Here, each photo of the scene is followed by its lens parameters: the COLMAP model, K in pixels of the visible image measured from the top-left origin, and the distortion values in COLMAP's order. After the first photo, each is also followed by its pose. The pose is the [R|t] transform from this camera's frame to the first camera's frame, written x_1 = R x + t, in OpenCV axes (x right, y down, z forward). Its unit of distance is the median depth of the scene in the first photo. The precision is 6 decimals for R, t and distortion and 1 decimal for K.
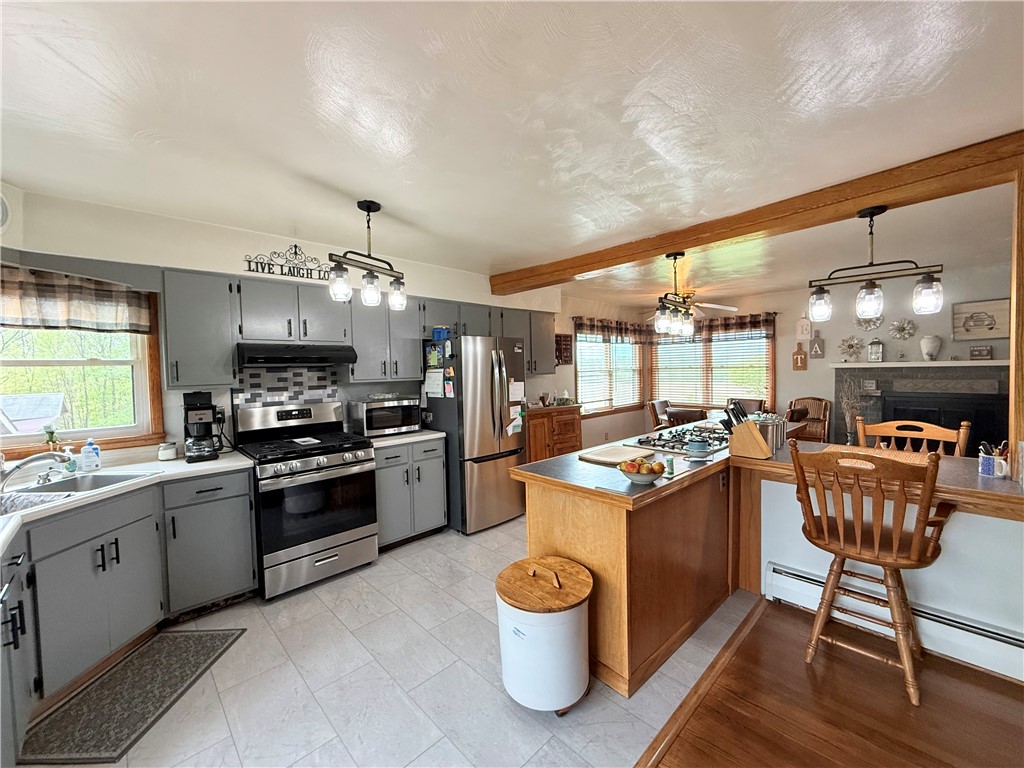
lens RADIAL K [[413.7, 0, 512.0], [0, 413.7, 384.0], [0, 0, 1]] dist [0.000150, 0.000046]
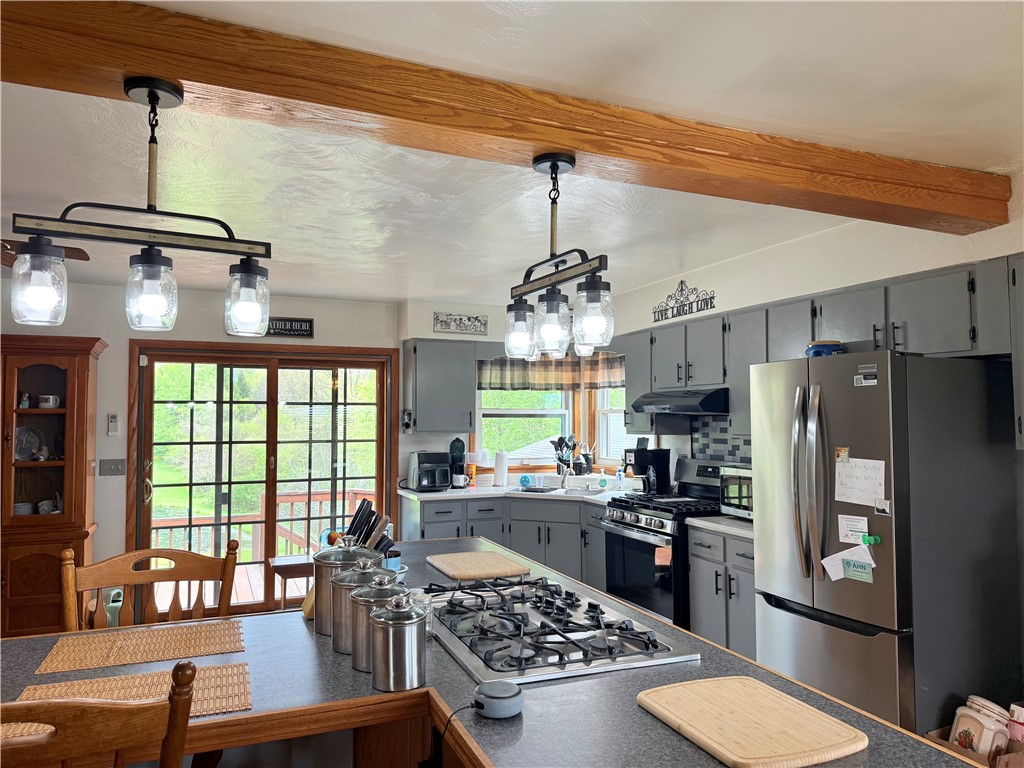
lens RADIAL K [[705.5, 0, 512.0], [0, 705.5, 384.0], [0, 0, 1]] dist [0.099535, -0.000547]
pose [[-0.342759, -0.025153, -0.939086, 1.133088], [-0.028868, 0.999451, -0.016233, -0.080116], [0.938980, 0.021546, -0.343297, 1.275366]]
